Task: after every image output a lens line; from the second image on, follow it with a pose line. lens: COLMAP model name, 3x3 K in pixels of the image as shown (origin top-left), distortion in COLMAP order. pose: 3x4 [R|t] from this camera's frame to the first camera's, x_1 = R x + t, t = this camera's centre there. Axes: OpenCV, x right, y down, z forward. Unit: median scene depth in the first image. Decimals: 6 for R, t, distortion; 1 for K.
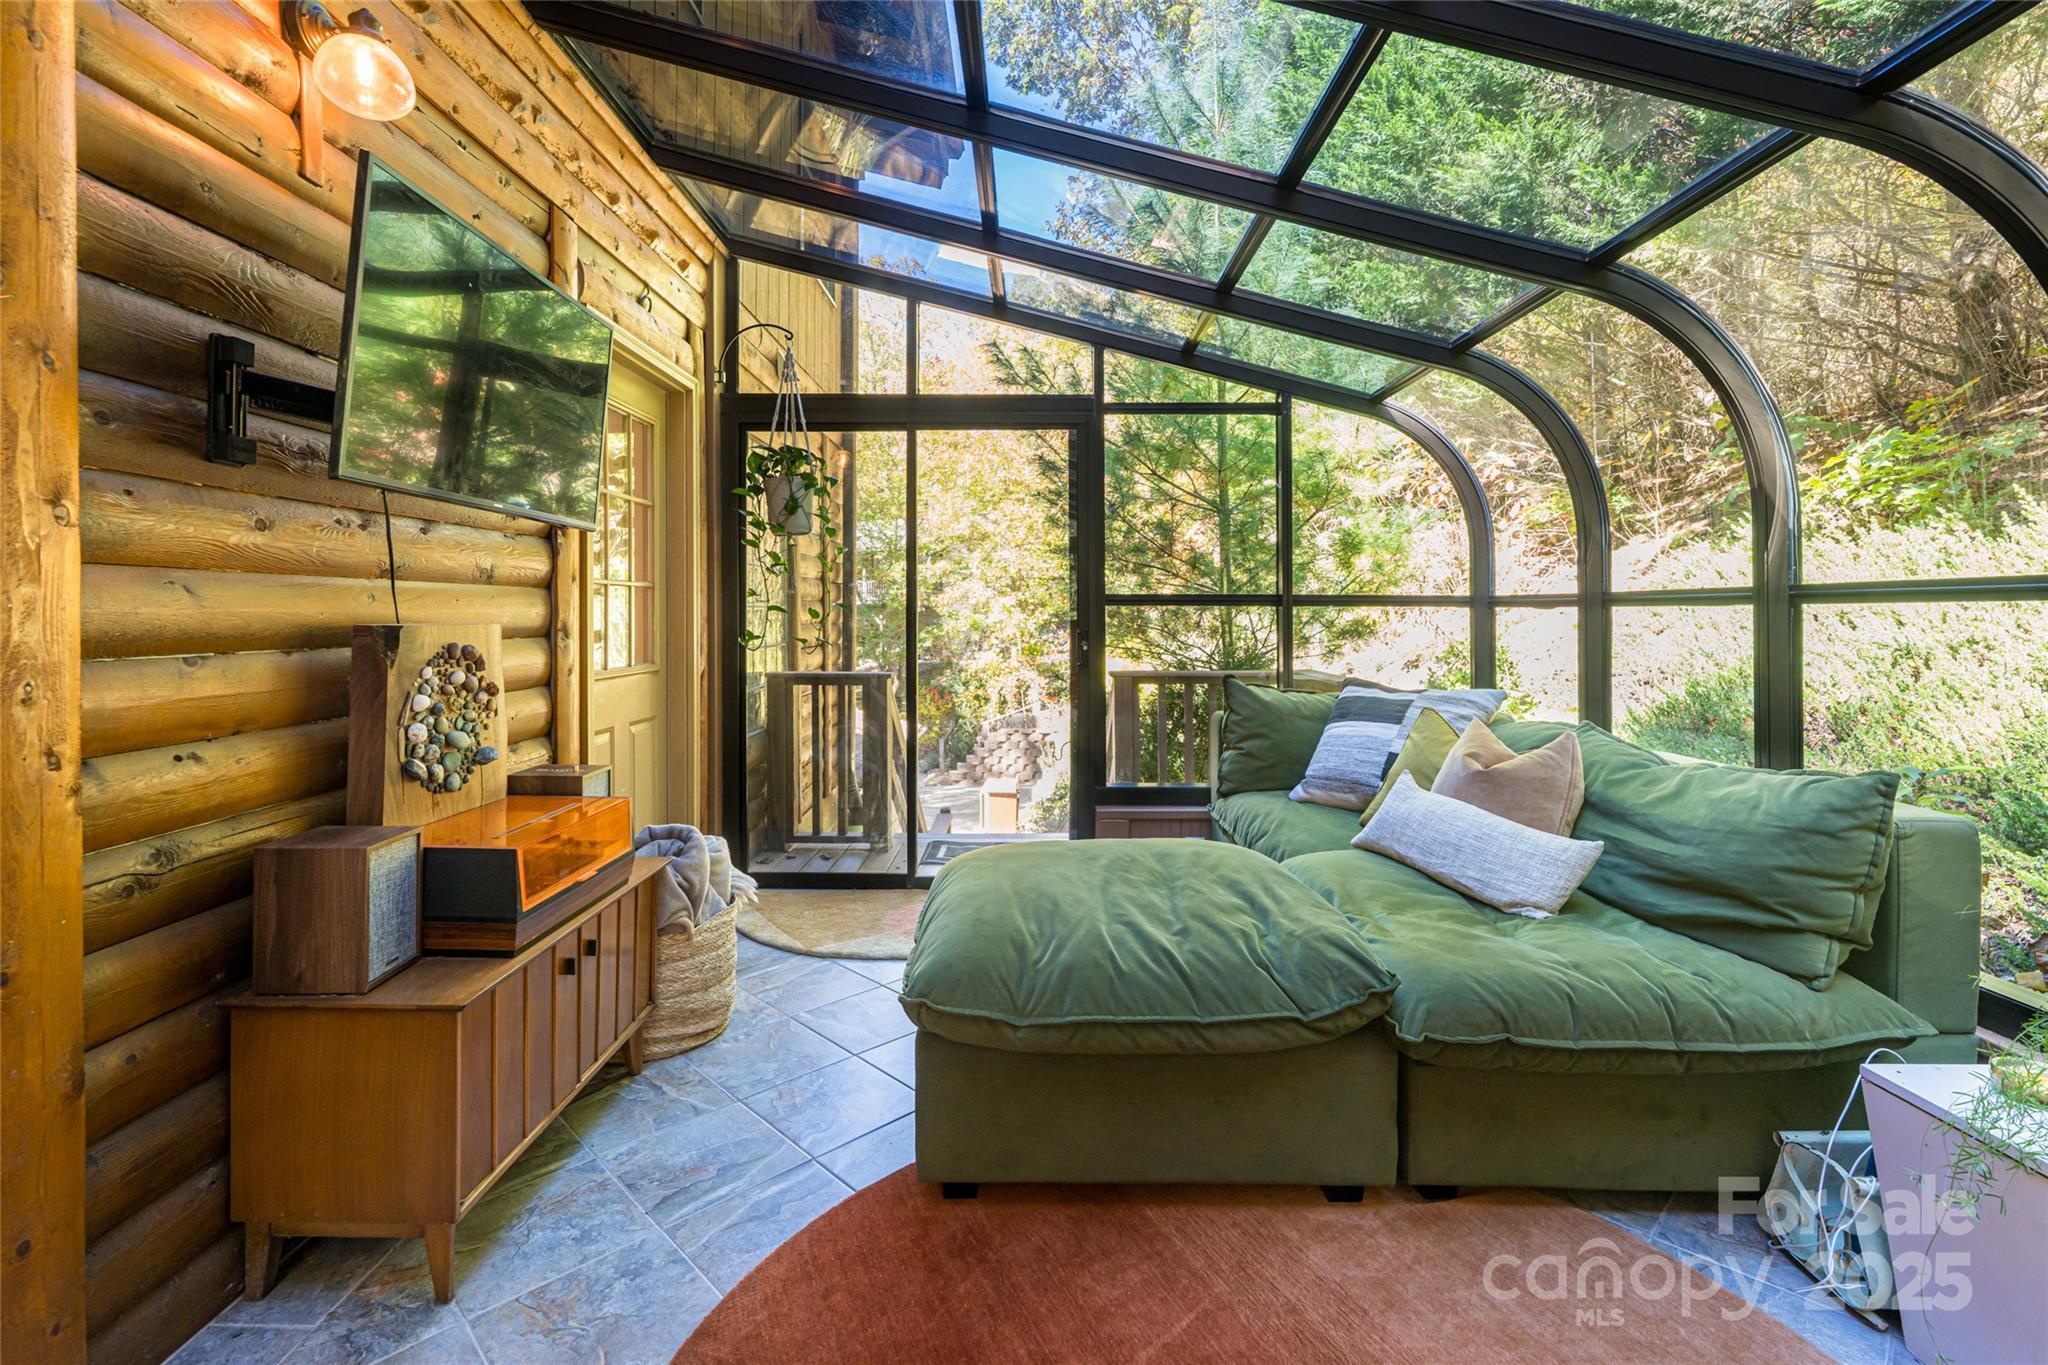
lens RADIAL K [[939.9, 0, 1021.6], [0, 939.9, 618.0], [0, 0, 1]] dist [-0.001126, 0.000401]
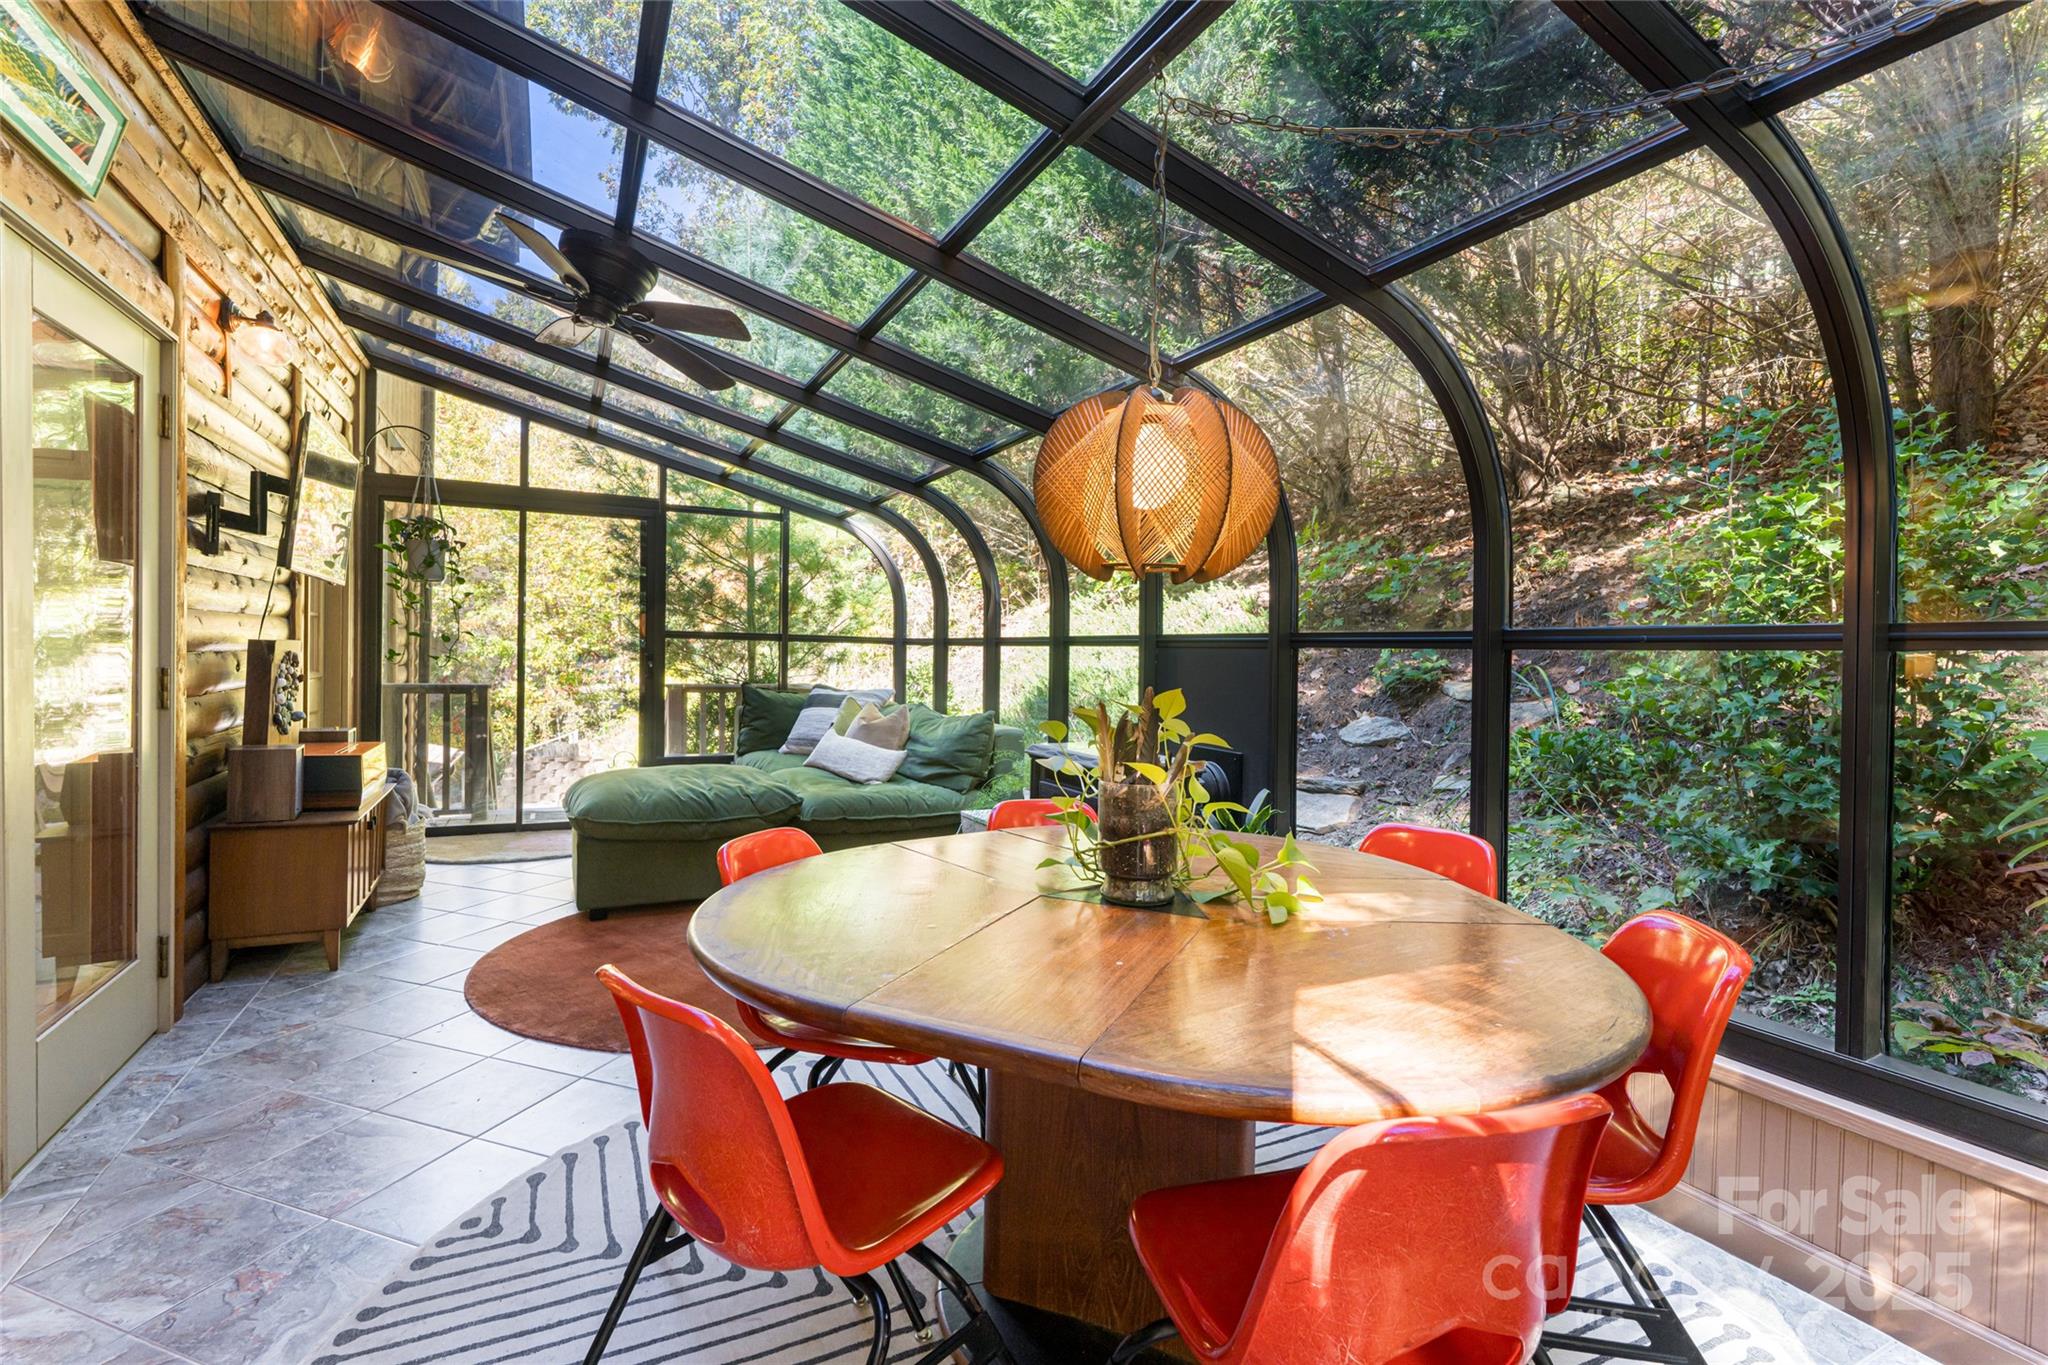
lens RADIAL K [[994.2, 0, 1023.2], [0, 994.2, 670.3], [0, 0, 1]] dist [-0.005692, 0.001745]
pose [[0.897654, 0.010963, 0.440565, -0.100269], [-0.019290, 0.999710, 0.014426, 0.005068], [-0.440279, -0.021448, 0.897605, -0.712118]]
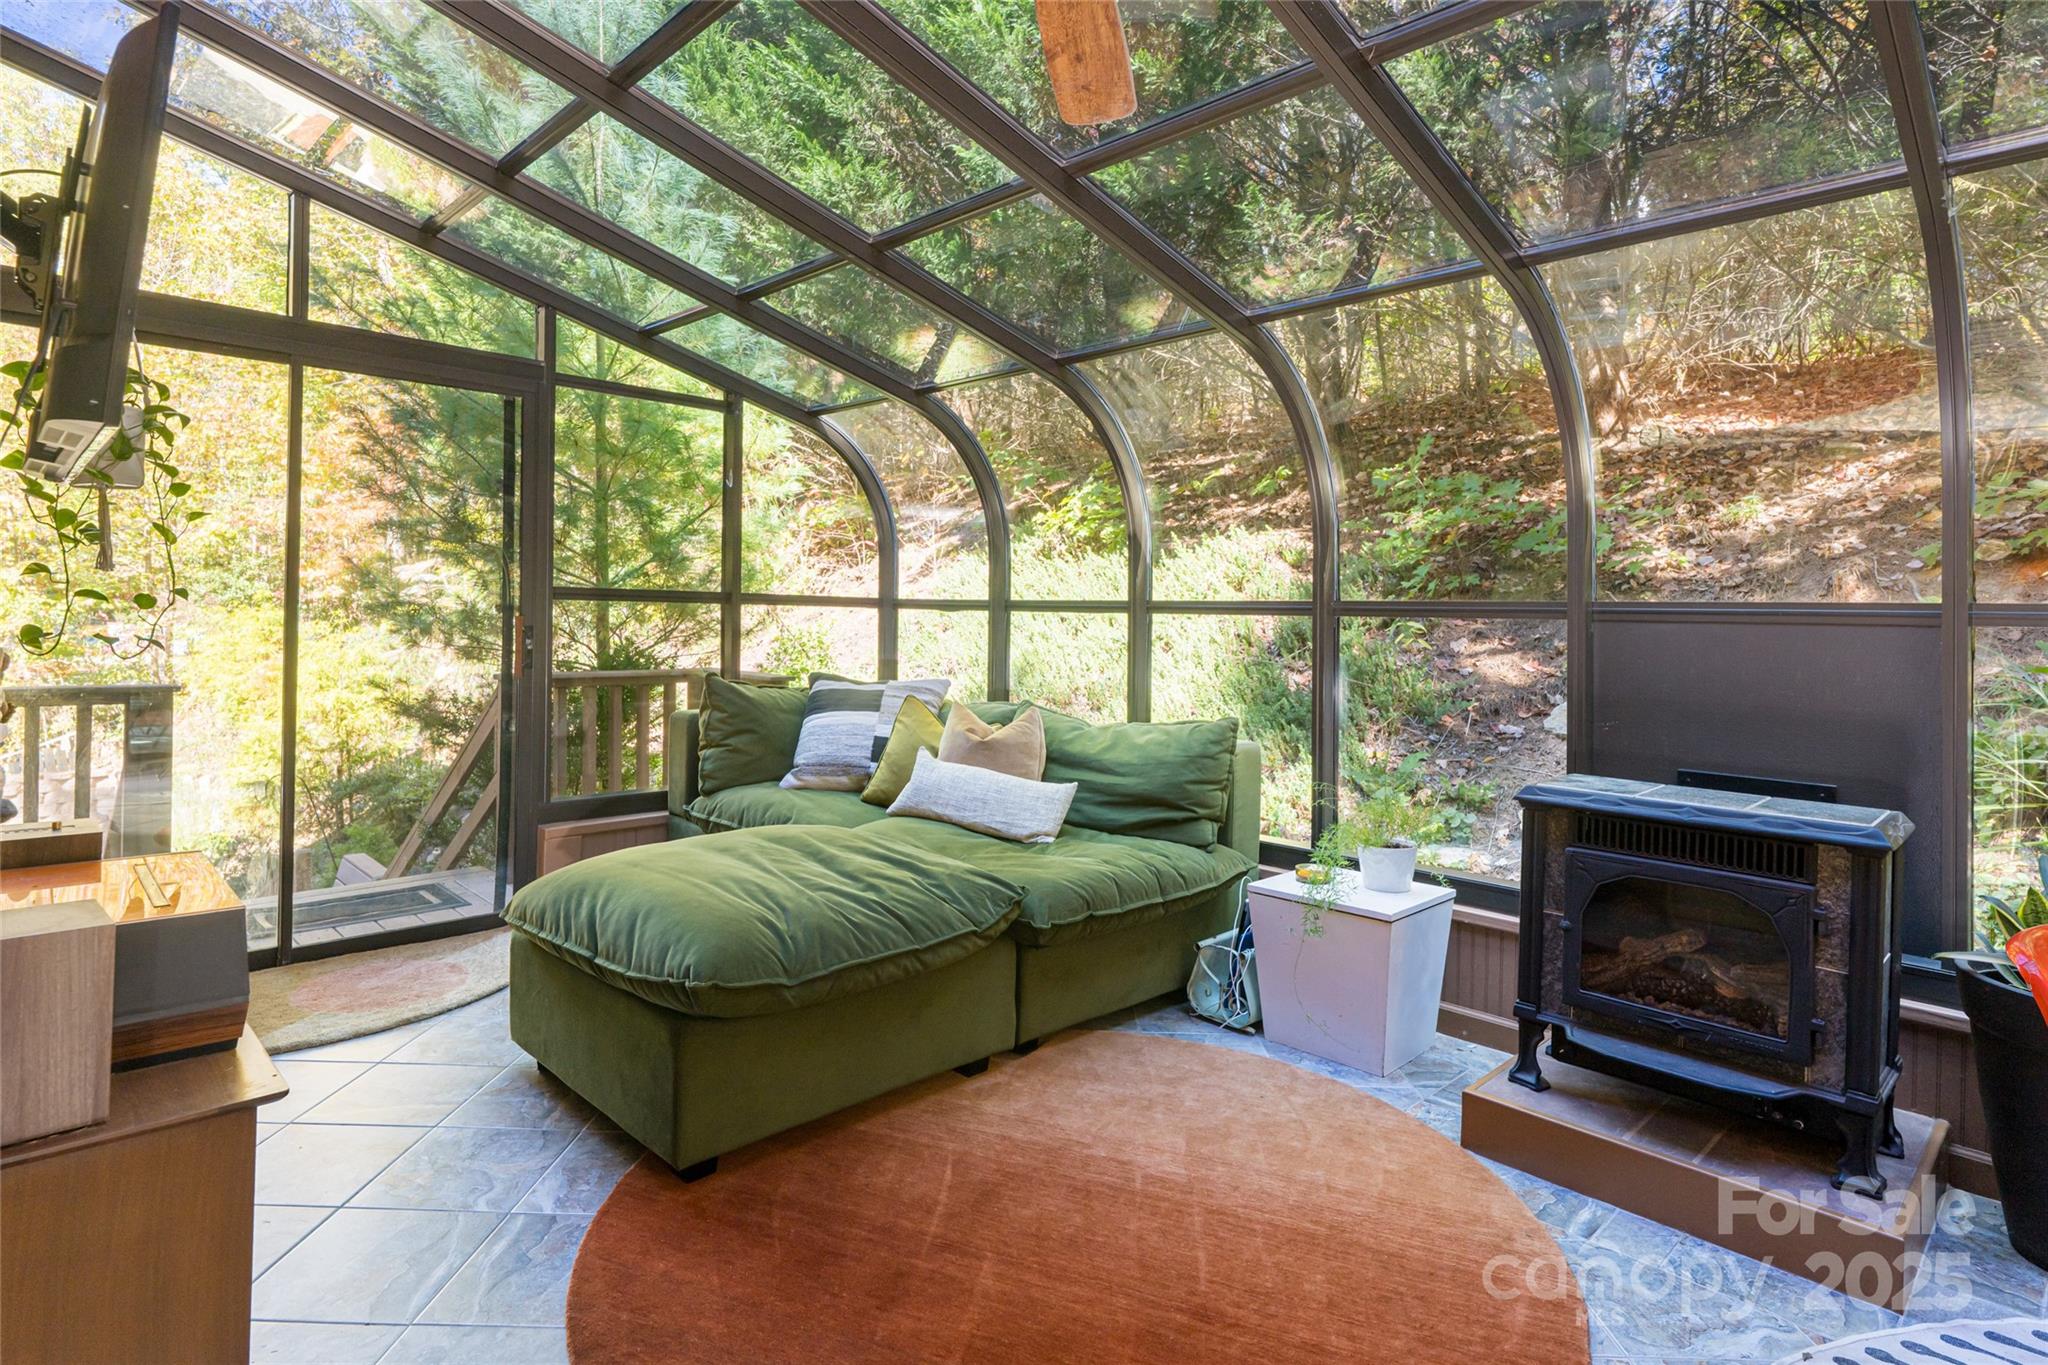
lens RADIAL K [[1094.5, 0, 1009.7], [0, 1094.5, 613.7], [0, 0, 1]] dist [-0.001583, 0.000023]
pose [[0.708221, 0.012954, 0.705872, -0.348413], [-0.015173, 0.999880, -0.003126, -0.003357], [-0.705828, -0.008496, 0.708333, -0.045693]]
